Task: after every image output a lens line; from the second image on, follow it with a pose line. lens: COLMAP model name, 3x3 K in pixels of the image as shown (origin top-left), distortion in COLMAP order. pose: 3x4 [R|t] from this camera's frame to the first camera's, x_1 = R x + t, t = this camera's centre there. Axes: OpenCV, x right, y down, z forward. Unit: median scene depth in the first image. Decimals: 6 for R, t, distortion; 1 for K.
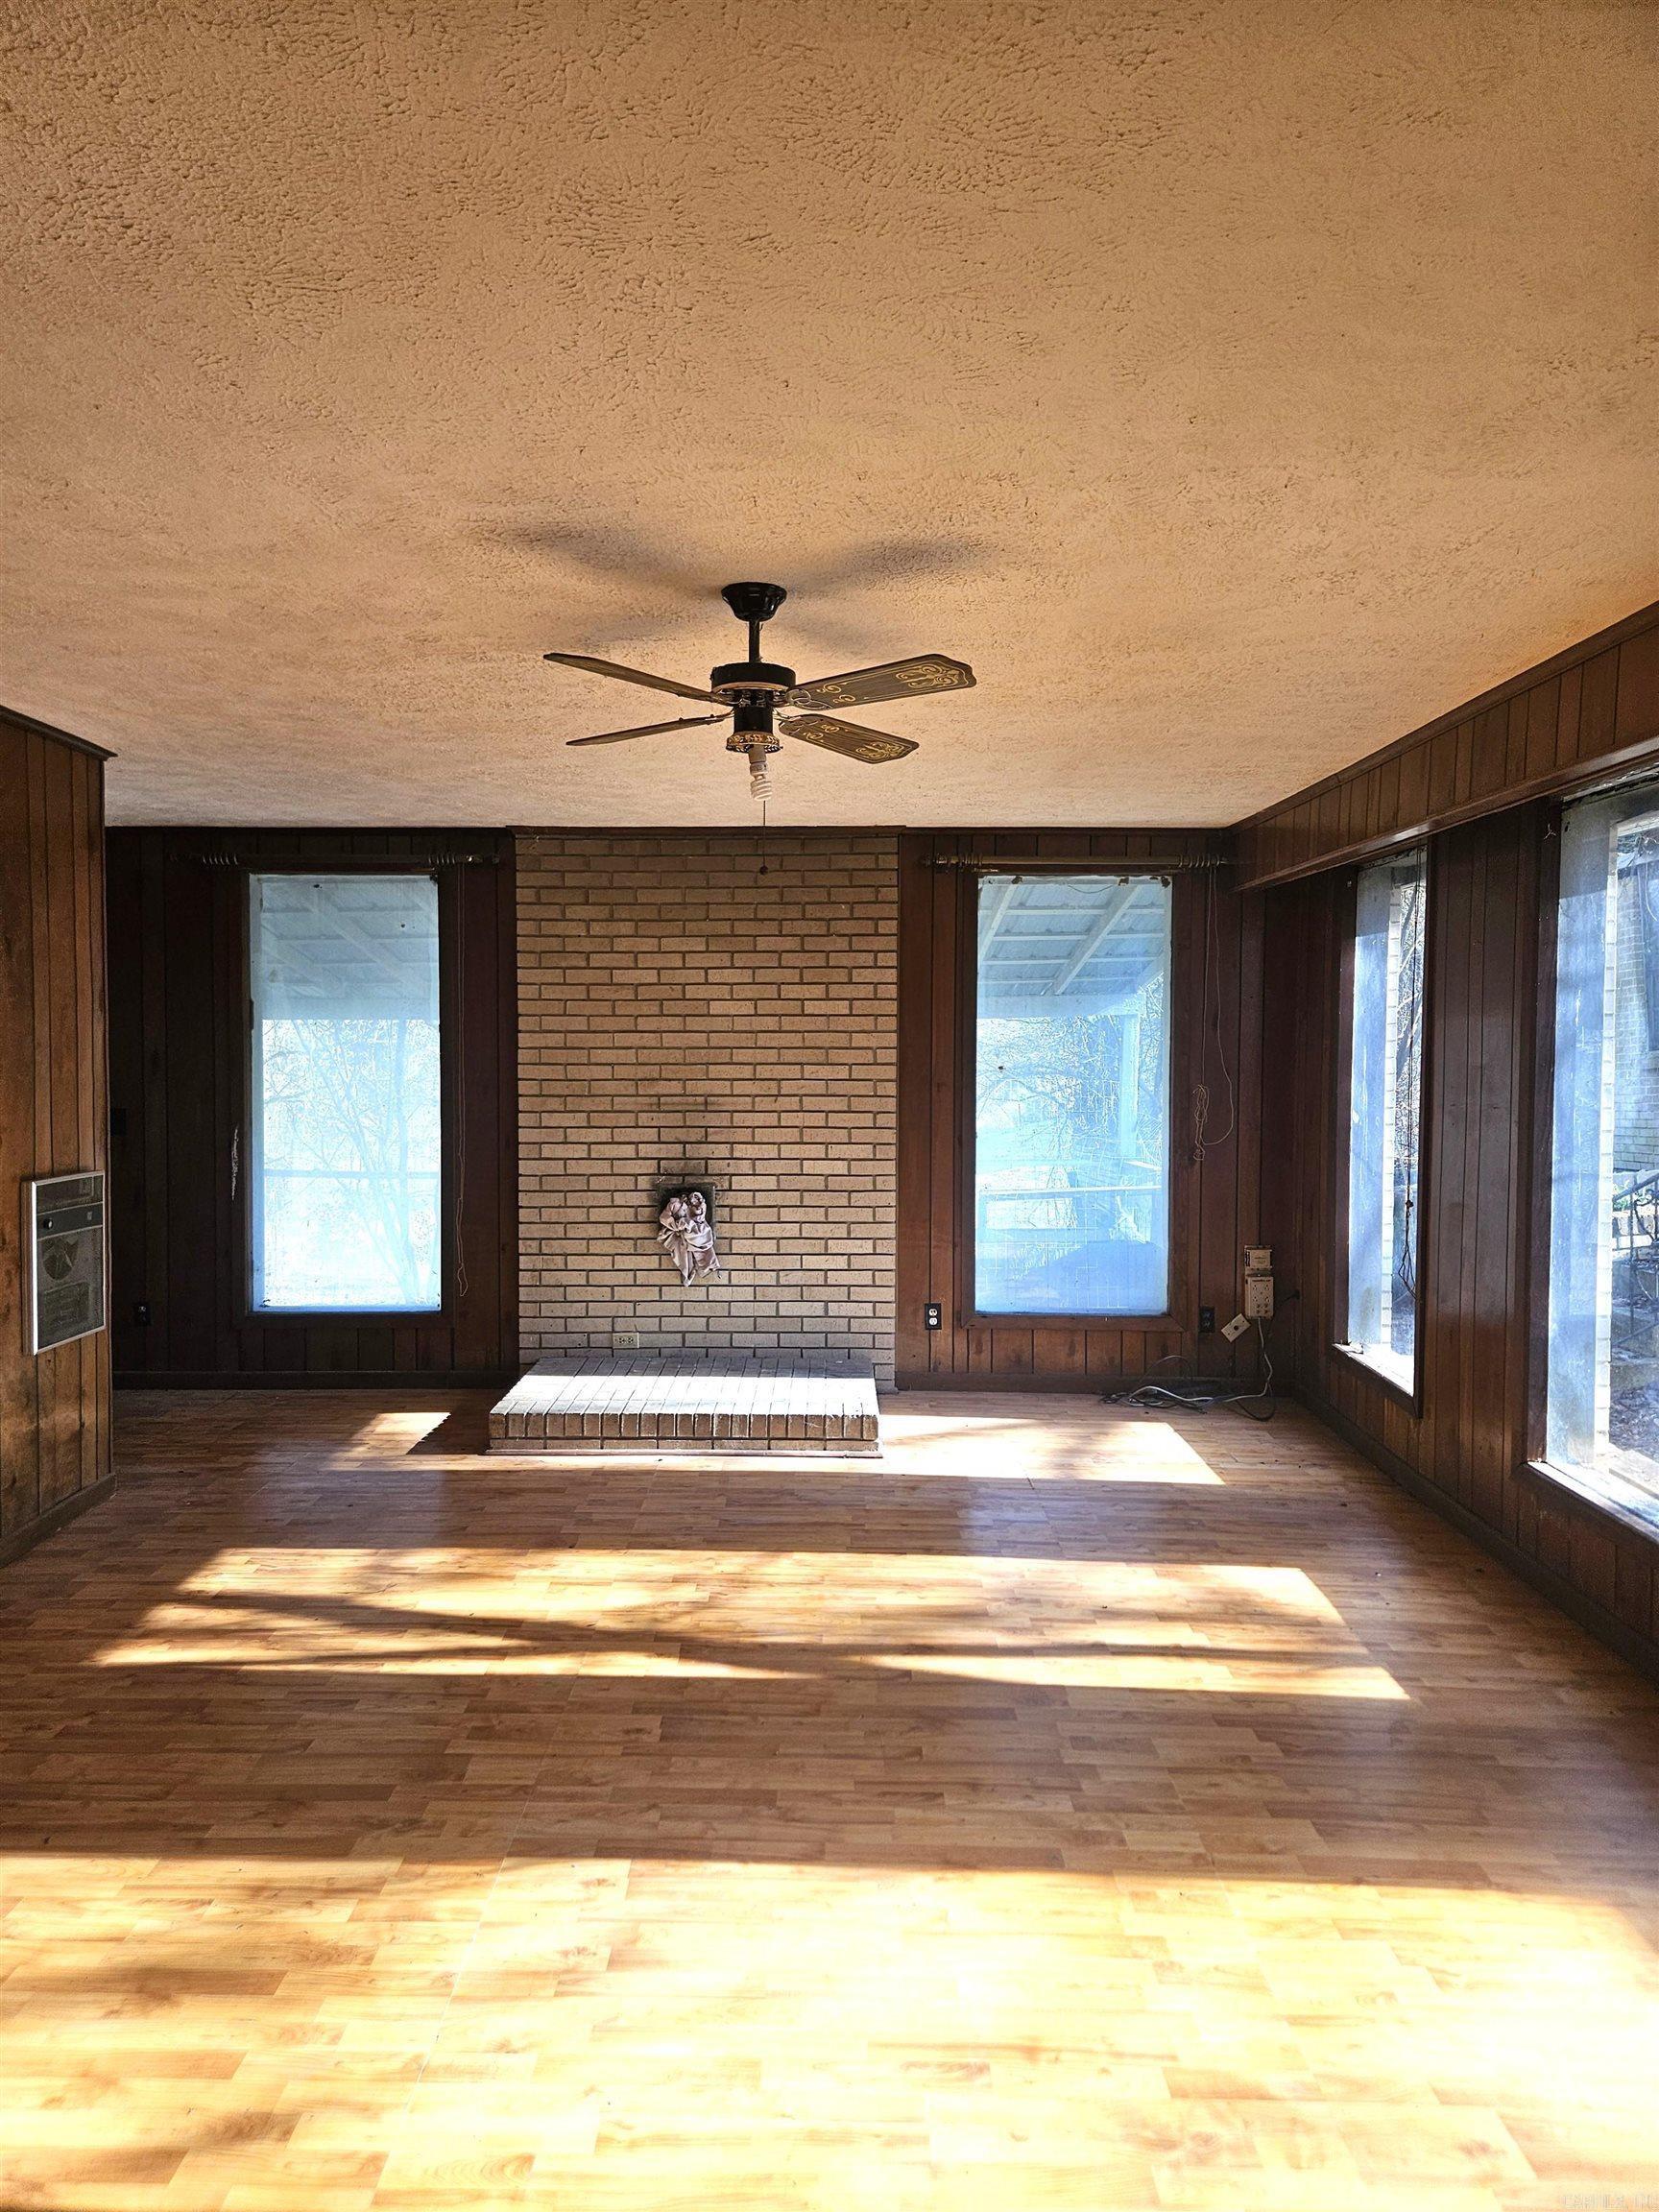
lens RADIAL K [[1486.6, 0, 814.3], [0, 1486.6, 1095.9], [0, 0, 1]] dist [0.076260, -0.062653]
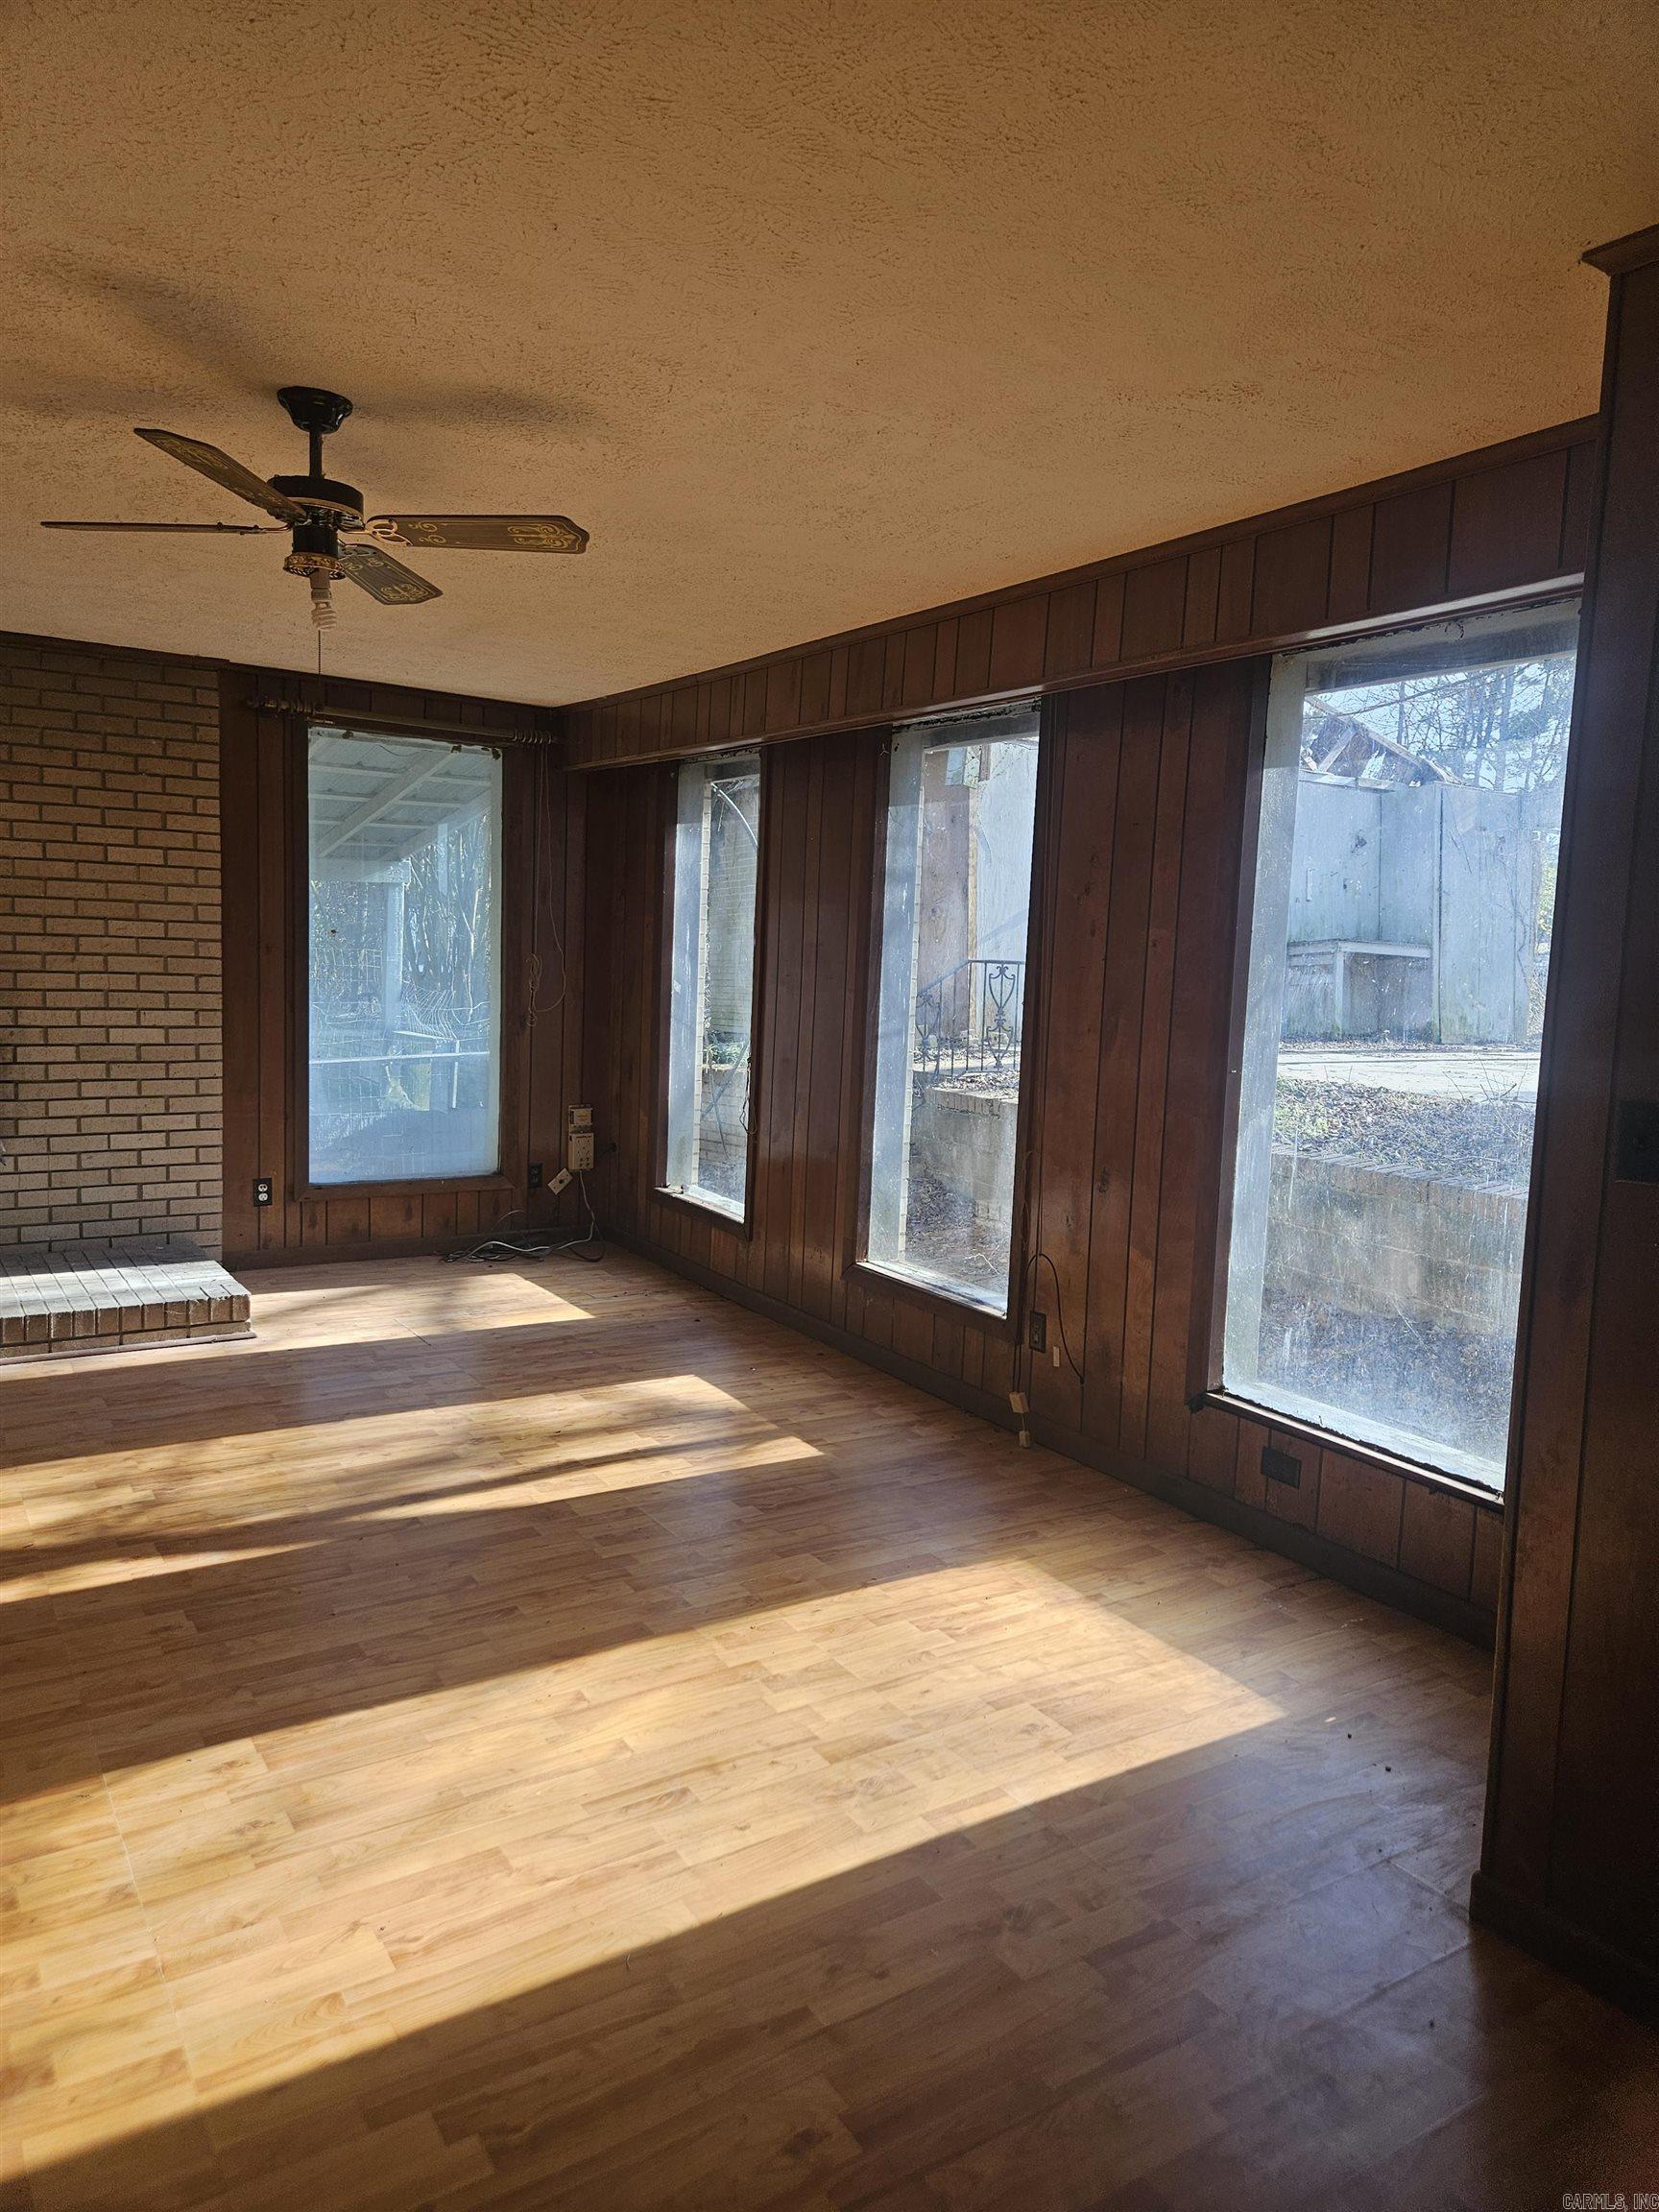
lens RADIAL K [[1486.6, 0, 838.5], [0, 1486.6, 1096.7], [0, 0, 1]] dist [0.076260, -0.062653]
pose [[0.821885, -0.031728, 0.568769, -0.238104], [-0.015192, 0.996872, 0.077562, 0.011343], [-0.569451, -0.072388, 0.818832, 0.015283]]
